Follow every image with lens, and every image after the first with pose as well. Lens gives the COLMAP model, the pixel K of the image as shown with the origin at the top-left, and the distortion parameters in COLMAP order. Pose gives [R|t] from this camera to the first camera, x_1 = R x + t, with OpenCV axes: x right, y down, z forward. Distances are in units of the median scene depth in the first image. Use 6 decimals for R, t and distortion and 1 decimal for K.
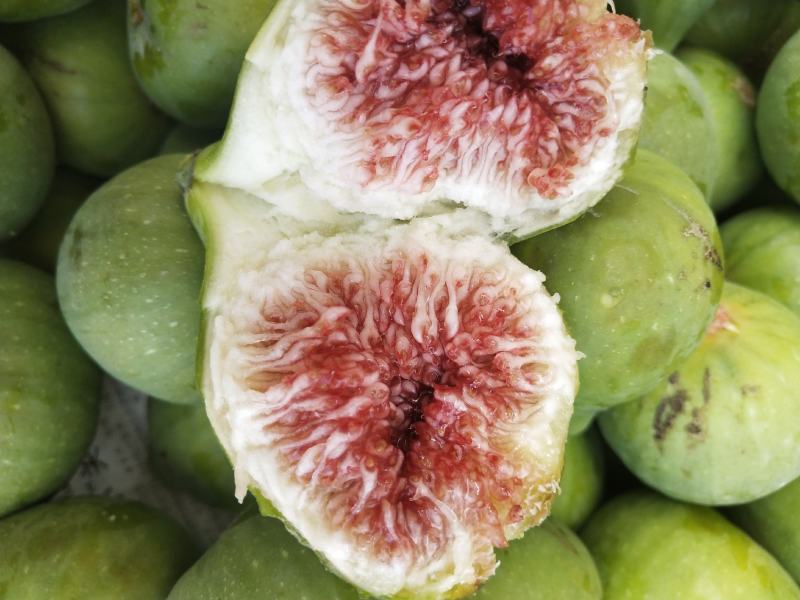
lens RADIAL K [[709.7, 0, 397.3], [0, 709.7, 292.3], [0, 0, 1]] dist [-0.095775, 0.057152]
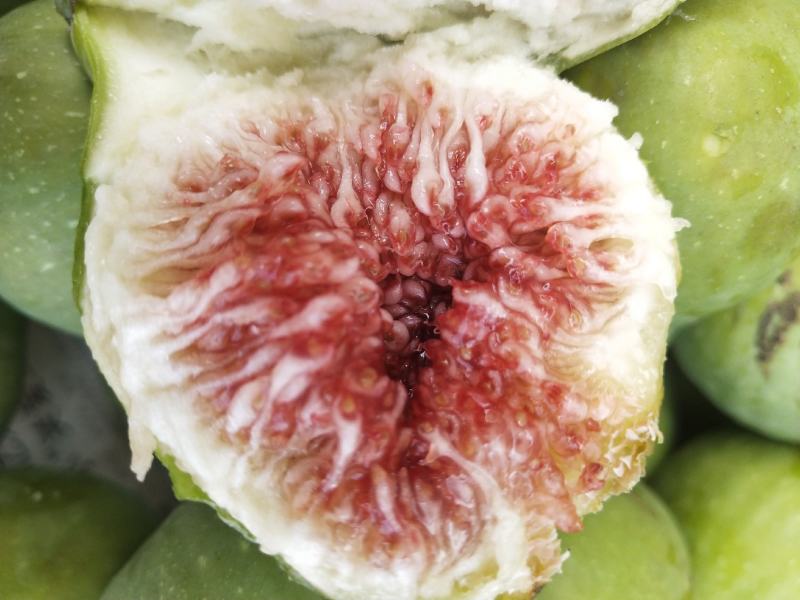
lens RADIAL K [[709.7, 0, 398.0], [0, 709.7, 305.7], [0, 0, 1]] dist [-0.095775, 0.057152]
pose [[0.998114, -0.049843, -0.035825, 0.025189], [0.052837, 0.994704, 0.088155, 0.093486], [0.031241, -0.089882, 0.995462, 0.361713]]
